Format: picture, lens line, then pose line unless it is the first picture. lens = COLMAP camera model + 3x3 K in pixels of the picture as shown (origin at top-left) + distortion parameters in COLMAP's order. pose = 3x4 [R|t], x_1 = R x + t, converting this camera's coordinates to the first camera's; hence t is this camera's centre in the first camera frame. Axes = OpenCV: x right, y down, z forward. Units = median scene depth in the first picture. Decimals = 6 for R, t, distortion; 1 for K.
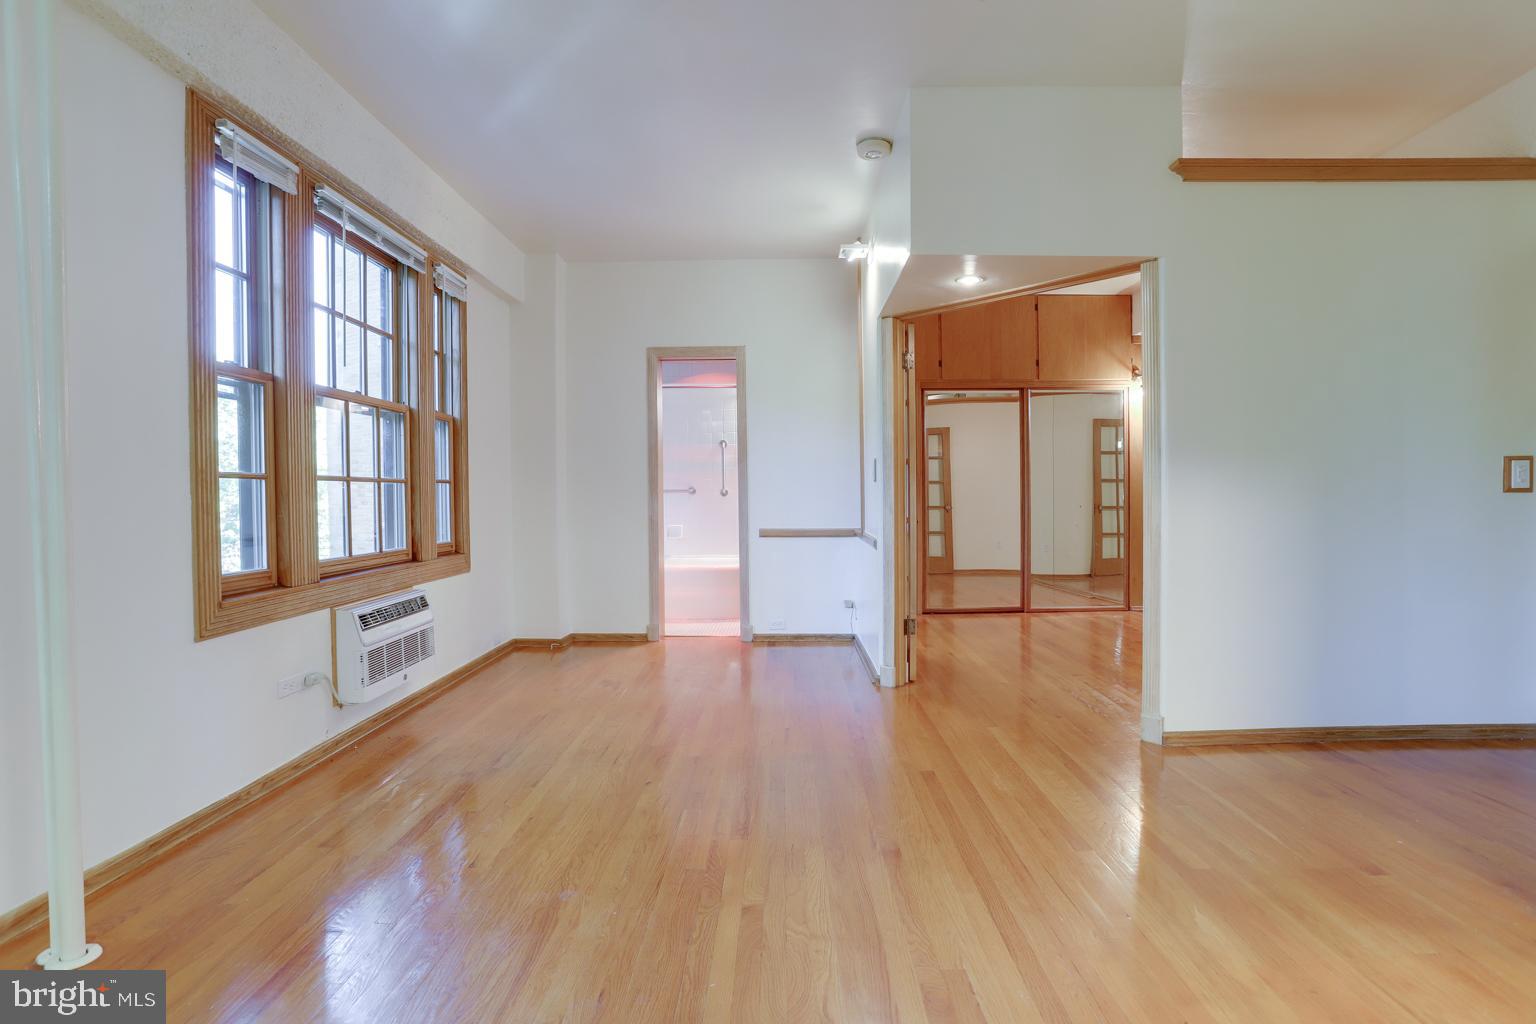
lens RADIAL K [[743.5, 0, 767.8], [0, 743.5, 509.6], [0, 0, 1]] dist [-0.067917, 0.029816]
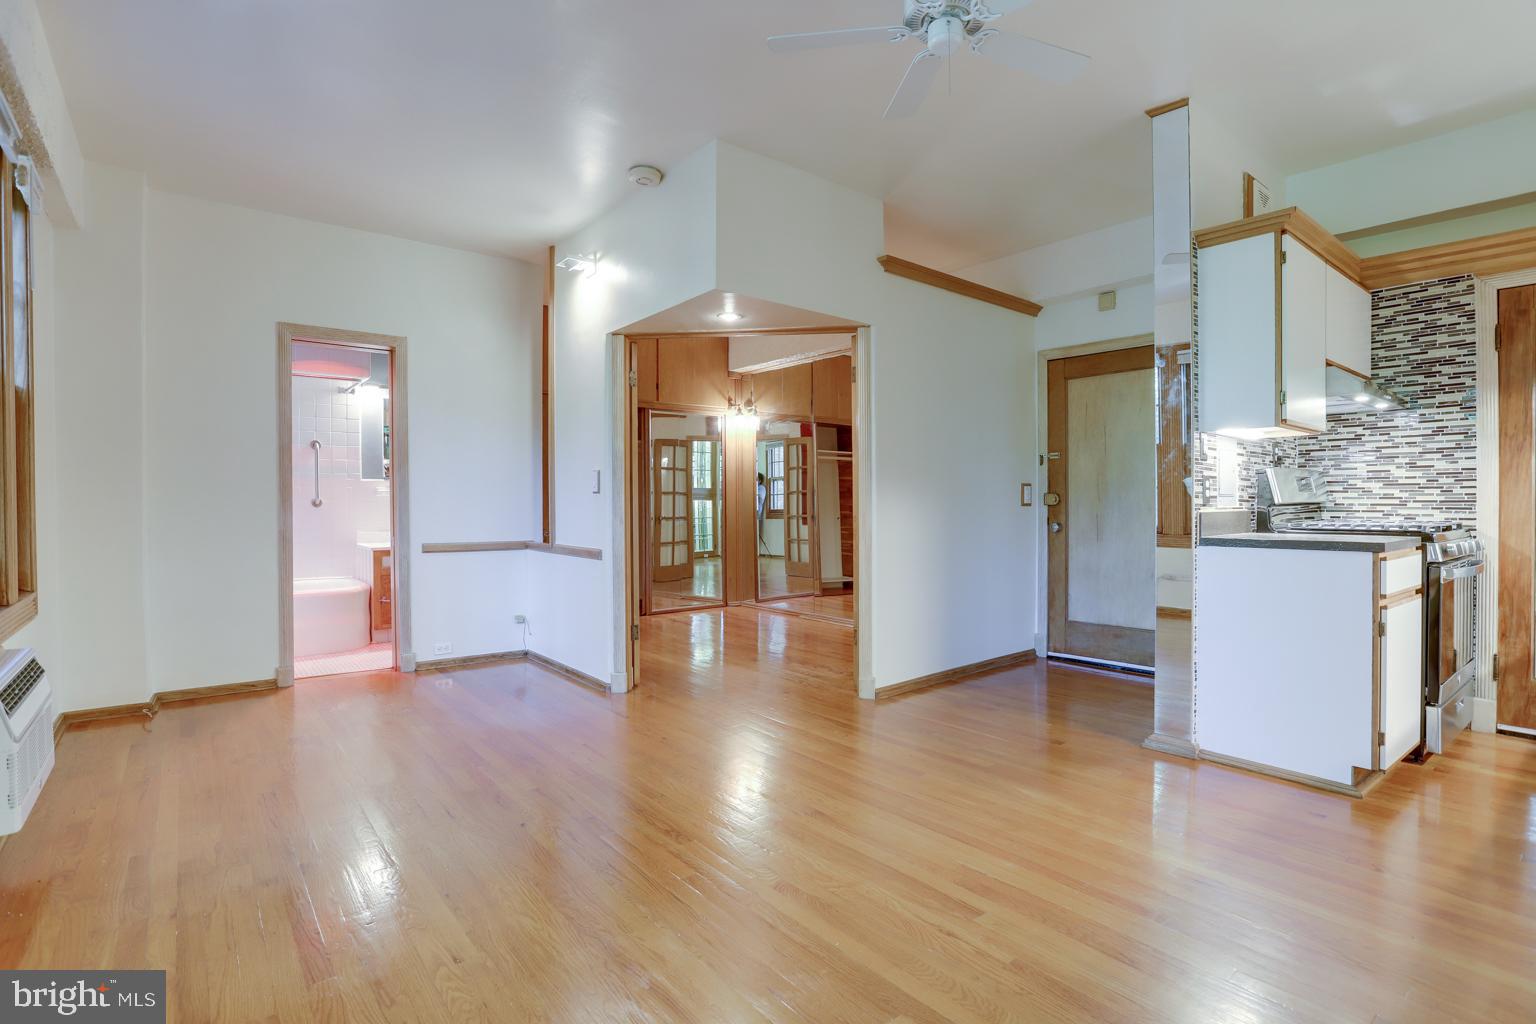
lens RADIAL K [[743.5, 0, 767.8], [0, 743.5, 509.6], [0, 0, 1]] dist [-0.067917, 0.029816]
pose [[0.765253, 0.001503, 0.643728, -0.341015], [0.008995, 0.999875, -0.013029, 0.000308], [-0.643667, 0.015761, 0.765144, 0.078531]]
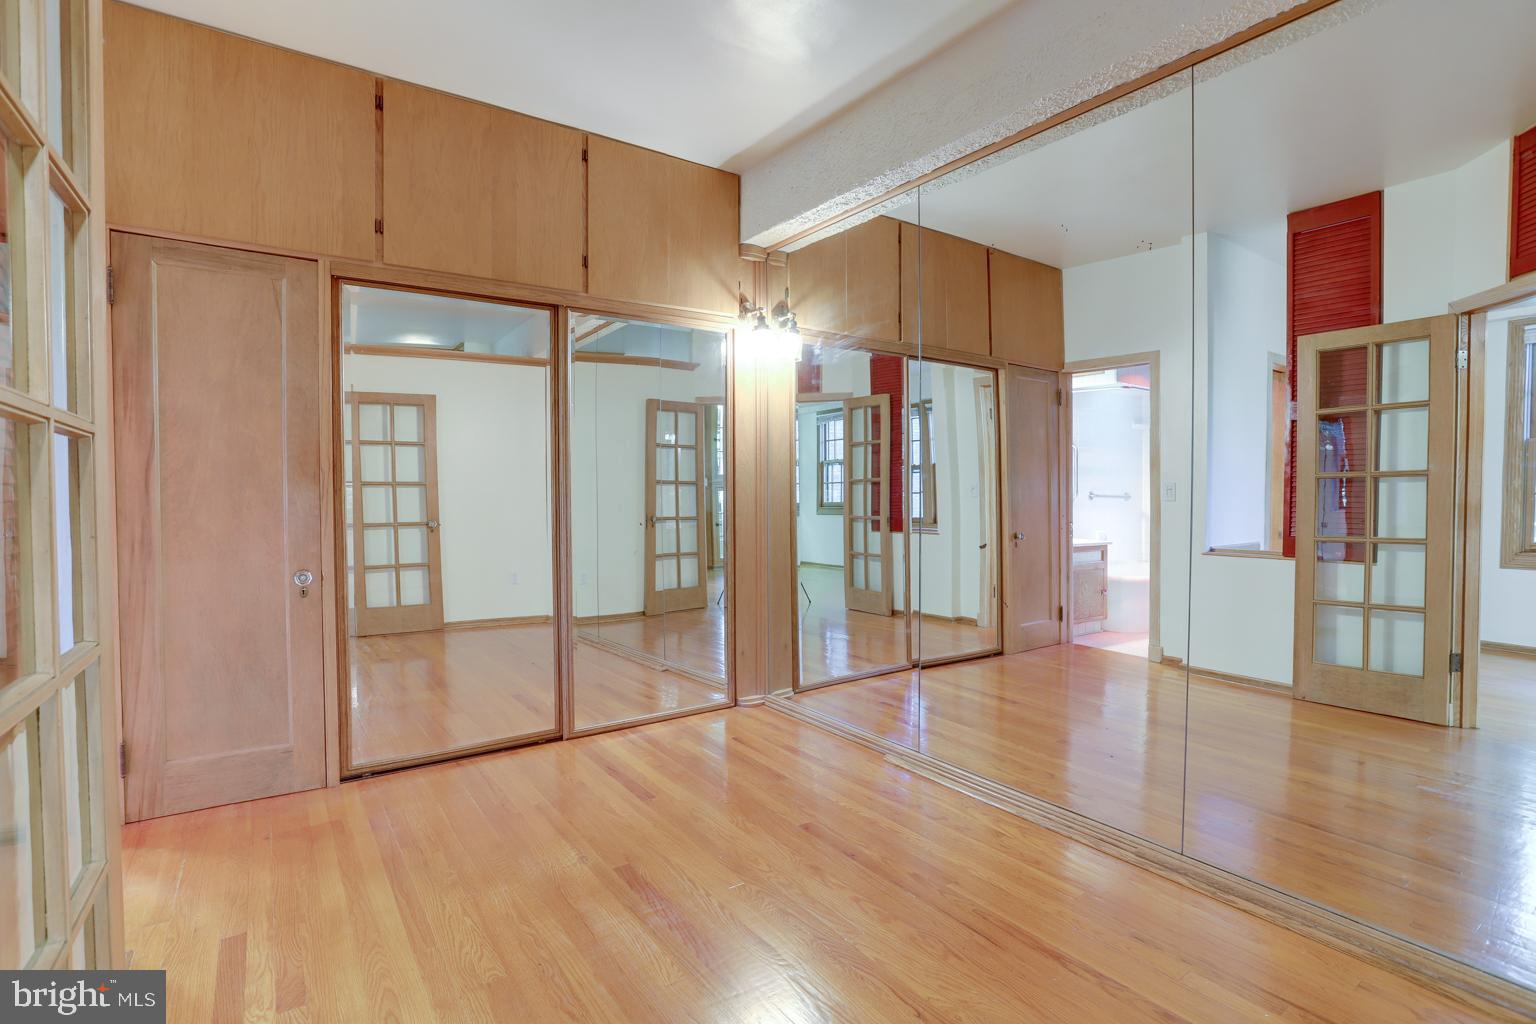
lens RADIAL K [[738.7, 0, 768.0], [0, 738.7, 512.0], [0, 0, 1]] dist [-0.065662, 0.026796]
pose [[0.809160, -0.009147, 0.587517, 0.257810], [0.005611, 0.999954, 0.007841, -0.038462], [-0.587562, -0.003048, 0.809174, 0.784152]]
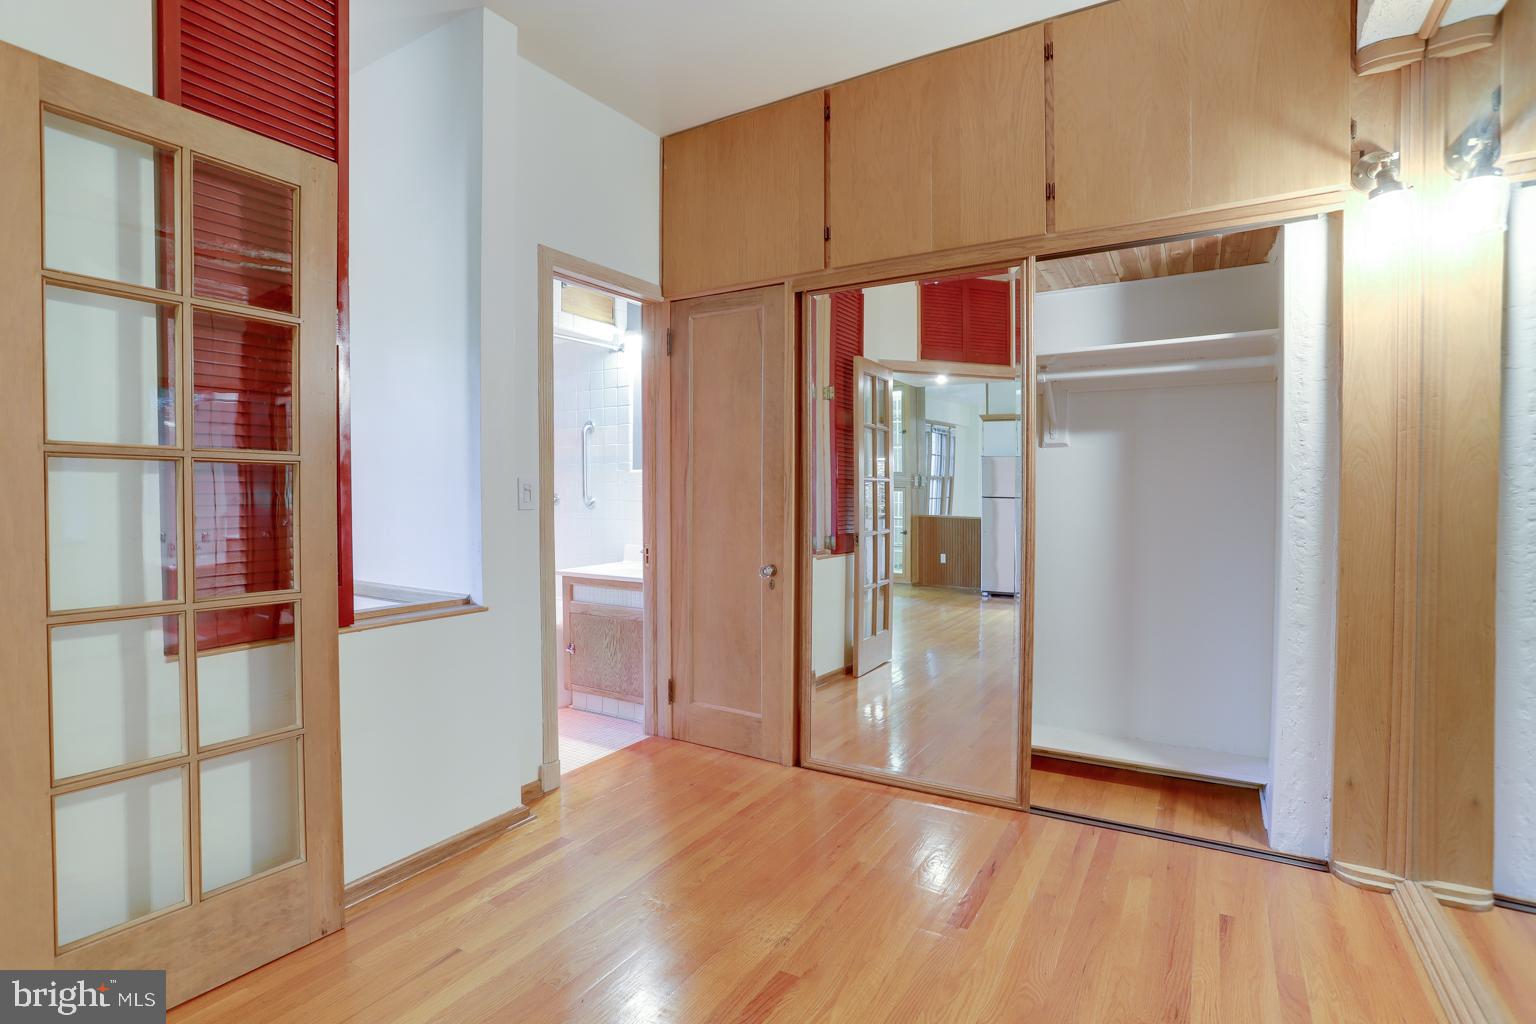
lens RADIAL K [[738.7, 0, 768.0], [0, 738.7, 512.0], [0, 0, 1]] dist [-0.065662, 0.026796]
pose [[0.866146, 0.021588, -0.499324, 0.673479], [-0.018381, 0.999767, 0.011341, -0.044201], [0.499452, -0.000645, 0.866341, 0.913818]]
